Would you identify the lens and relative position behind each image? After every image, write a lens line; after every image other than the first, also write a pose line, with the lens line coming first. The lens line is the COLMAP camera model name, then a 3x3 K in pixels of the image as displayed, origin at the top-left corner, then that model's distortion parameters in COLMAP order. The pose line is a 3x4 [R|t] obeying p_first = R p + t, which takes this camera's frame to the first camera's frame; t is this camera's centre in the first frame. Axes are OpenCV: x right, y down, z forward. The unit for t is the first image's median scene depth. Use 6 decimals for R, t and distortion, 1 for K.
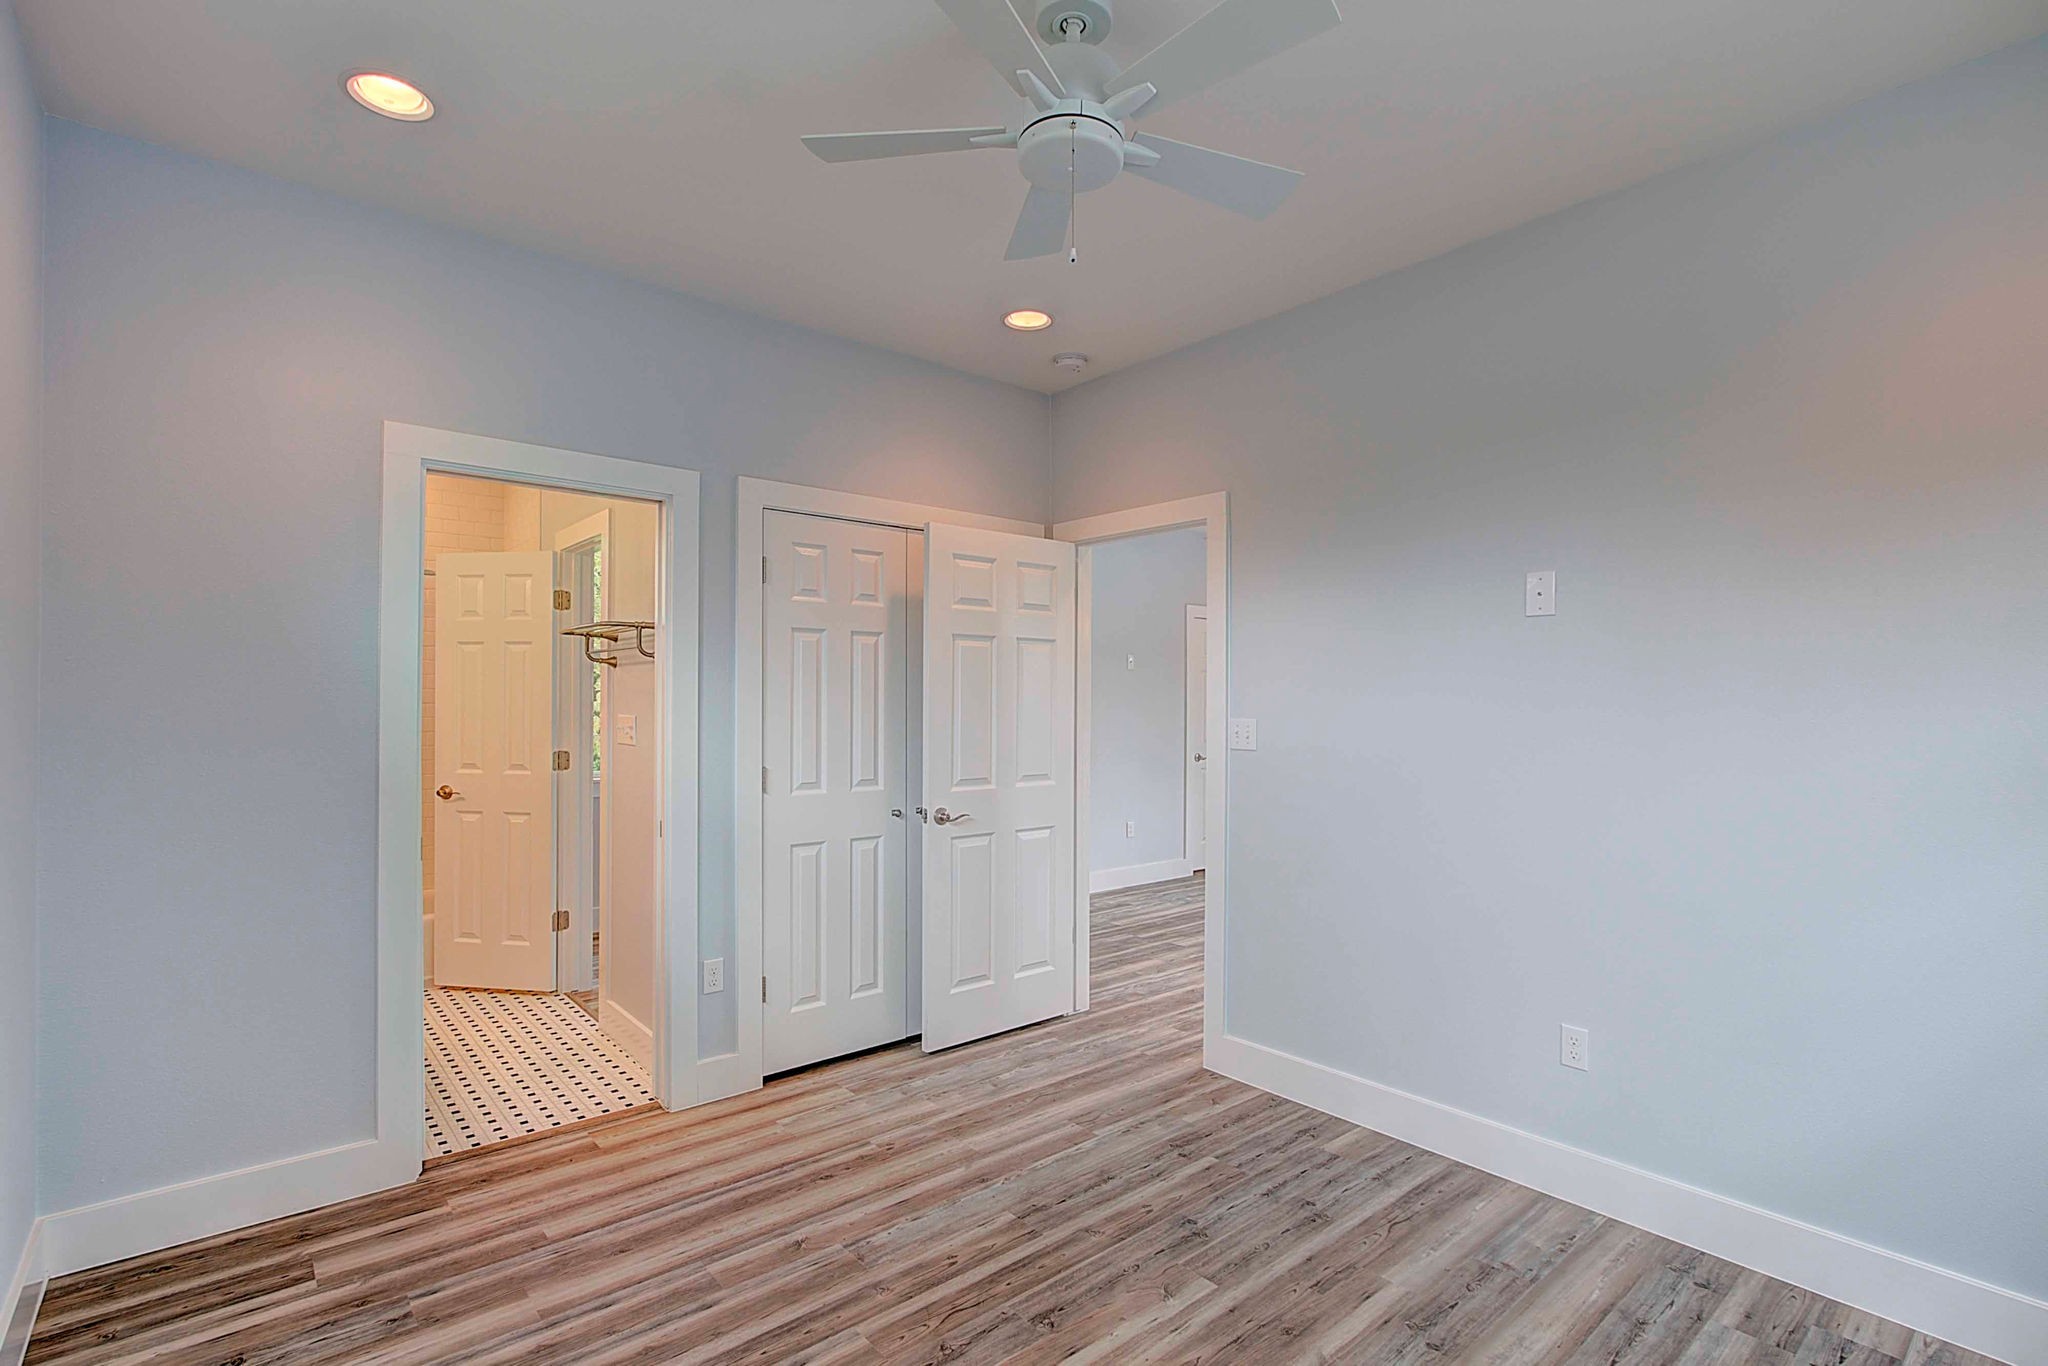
lens RADIAL K [[948.4, 0, 1031.7], [0, 948.4, 695.6], [0, 0, 1]] dist [-0.020959, 0.002914]
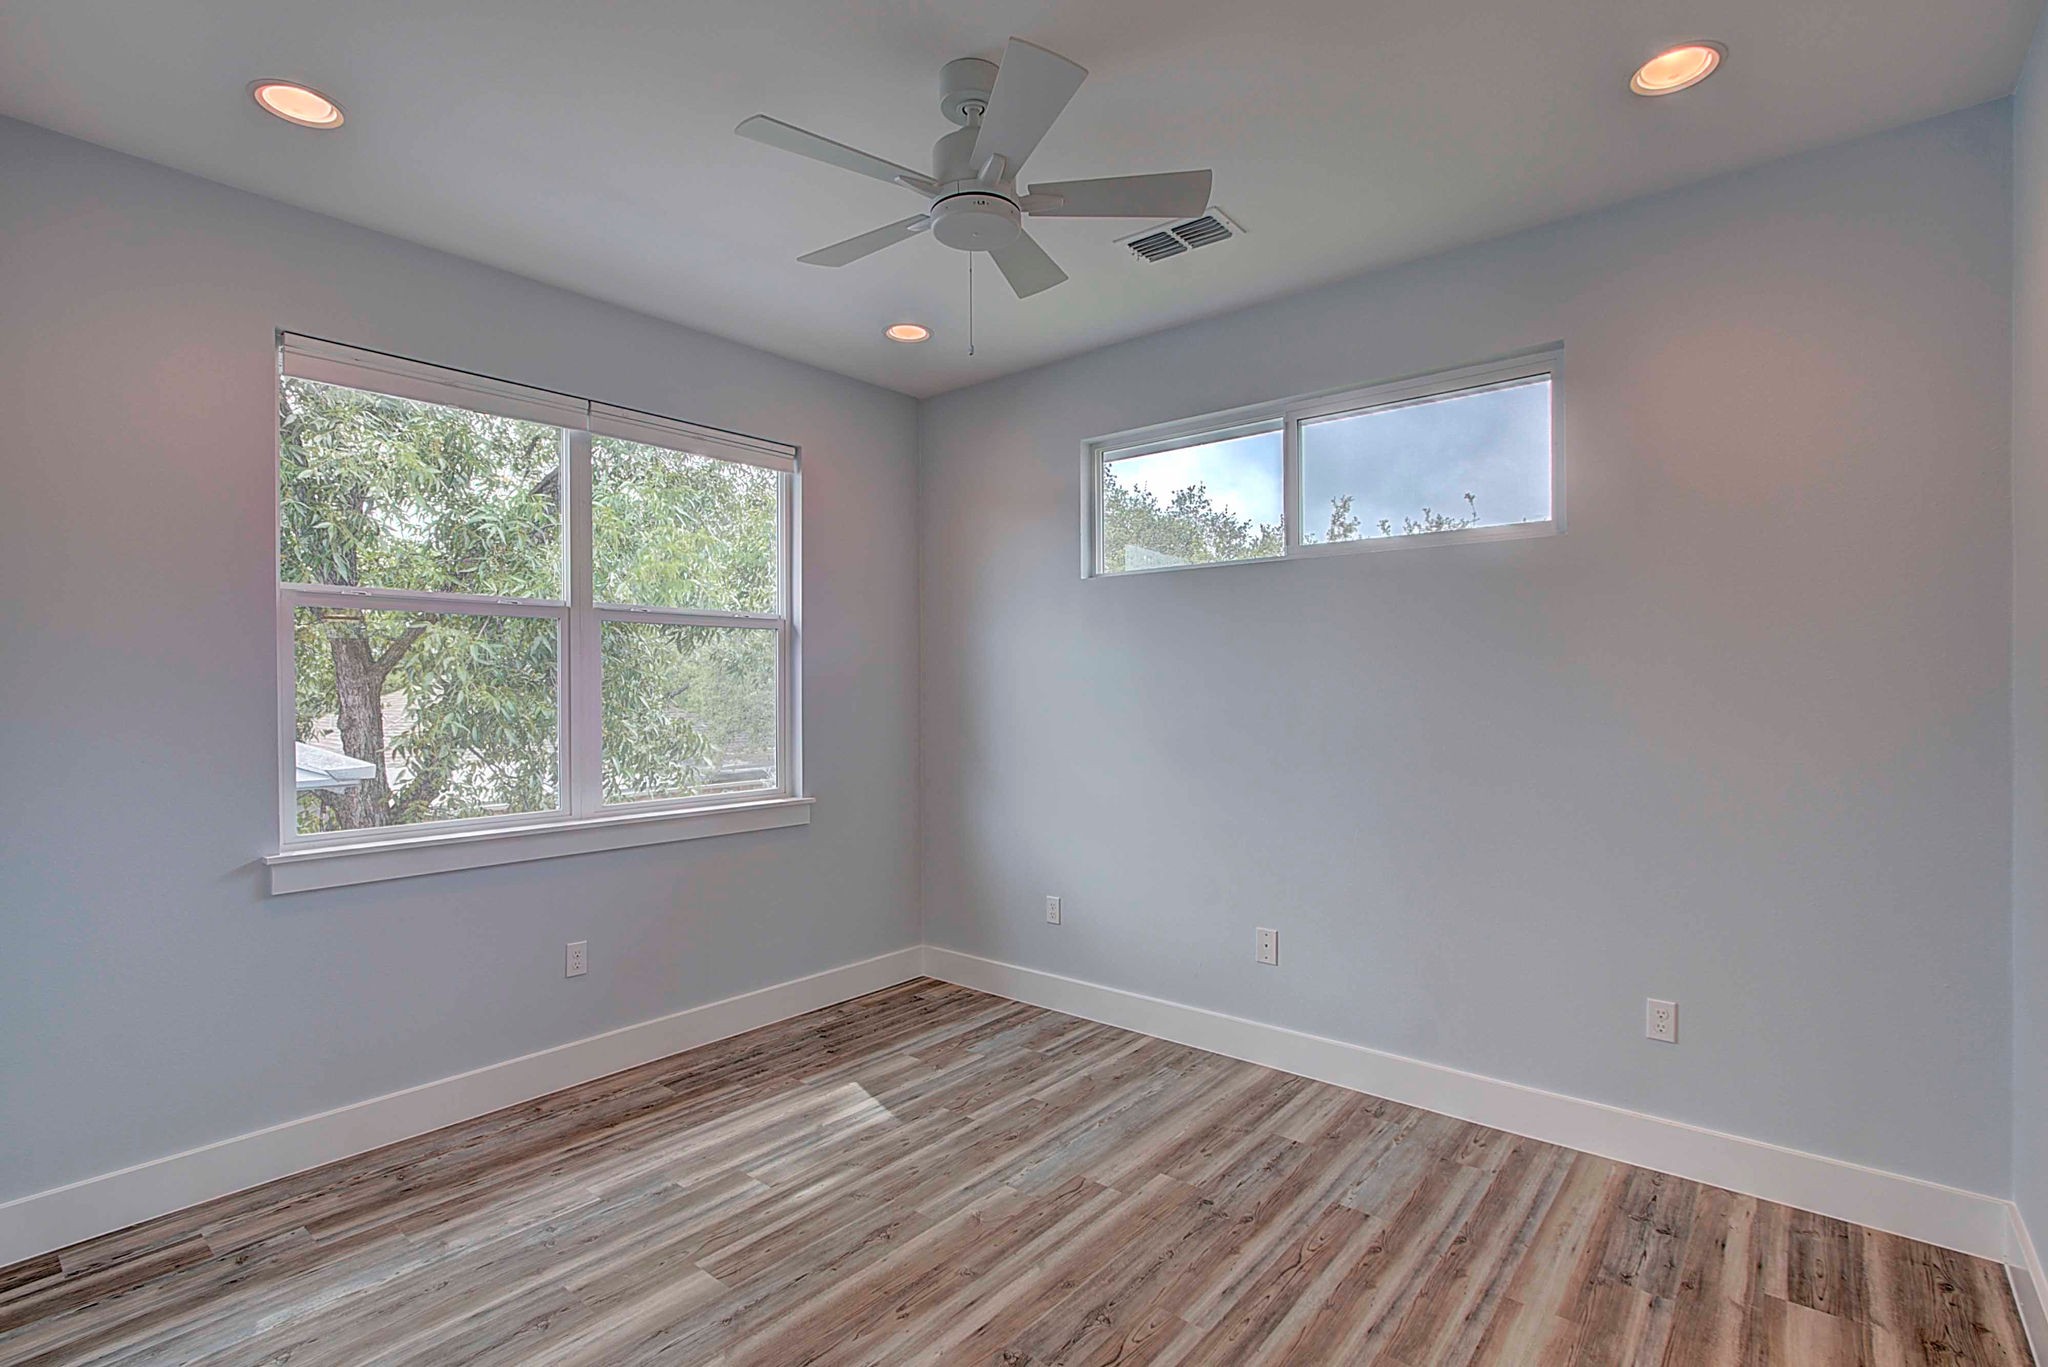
lens RADIAL K [[948.4, 0, 1033.9], [0, 948.4, 677.0], [0, 0, 1]] dist [-0.020959, 0.002914]
pose [[-0.981448, 0.003794, -0.191691, 0.141582], [0.004983, 0.999971, -0.005719, -0.008266], [0.191664, -0.006568, -0.981439, 1.516123]]
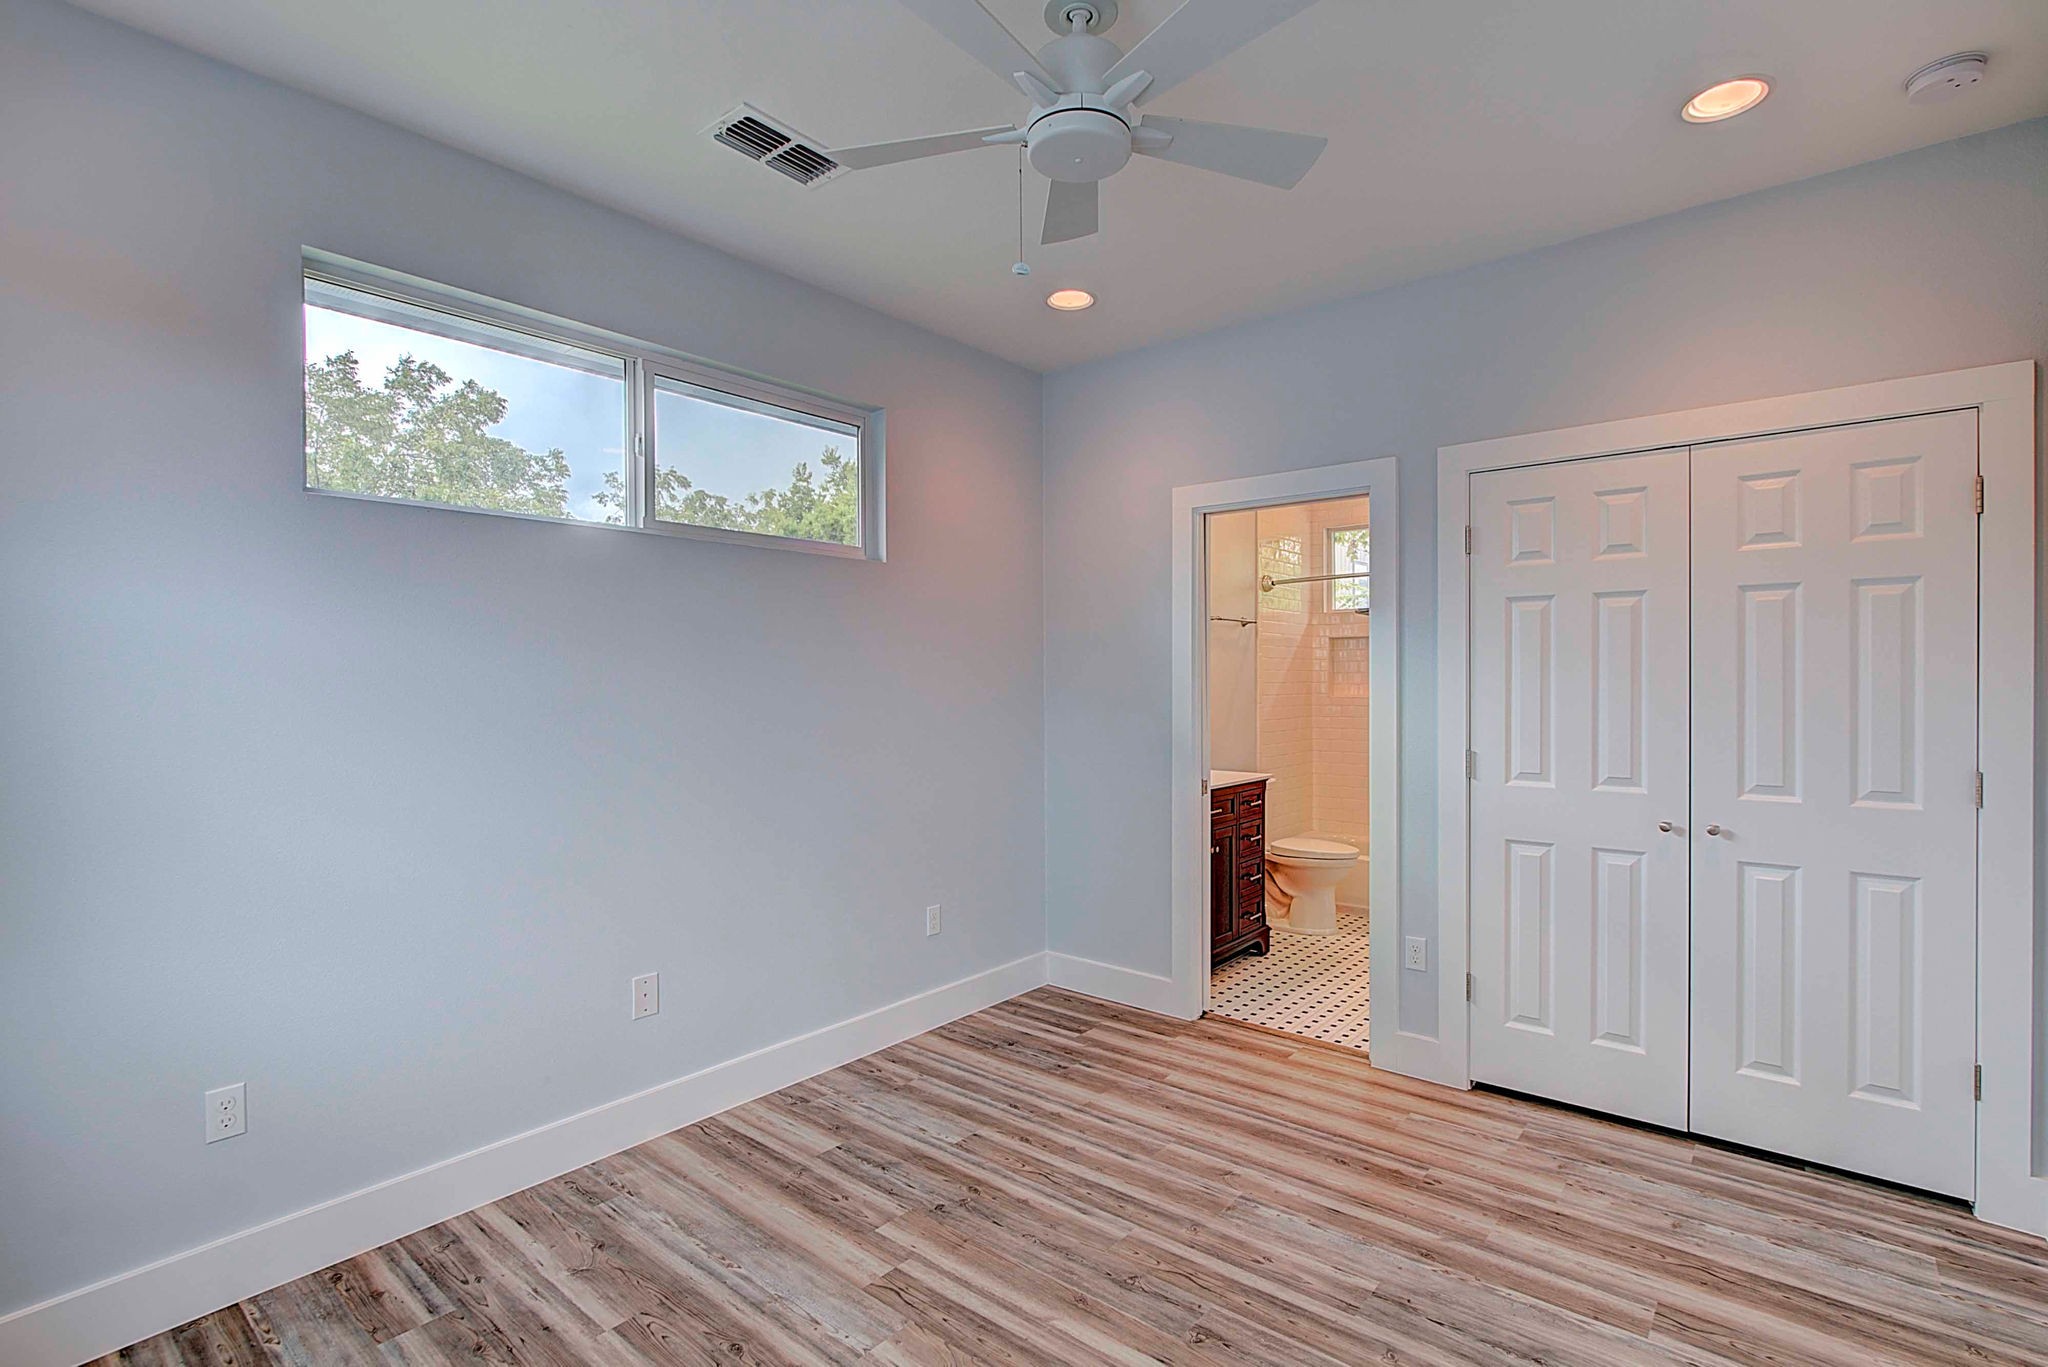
lens RADIAL K [[948.4, 0, 1028.6], [0, 948.4, 676.7], [0, 0, 1]] dist [-0.020959, 0.002914]
pose [[0.174126, -0.004682, -0.984712, 0.727342], [0.012099, 0.999923, -0.002615, -0.000066], [0.984649, -0.011459, 0.174169, 0.529250]]
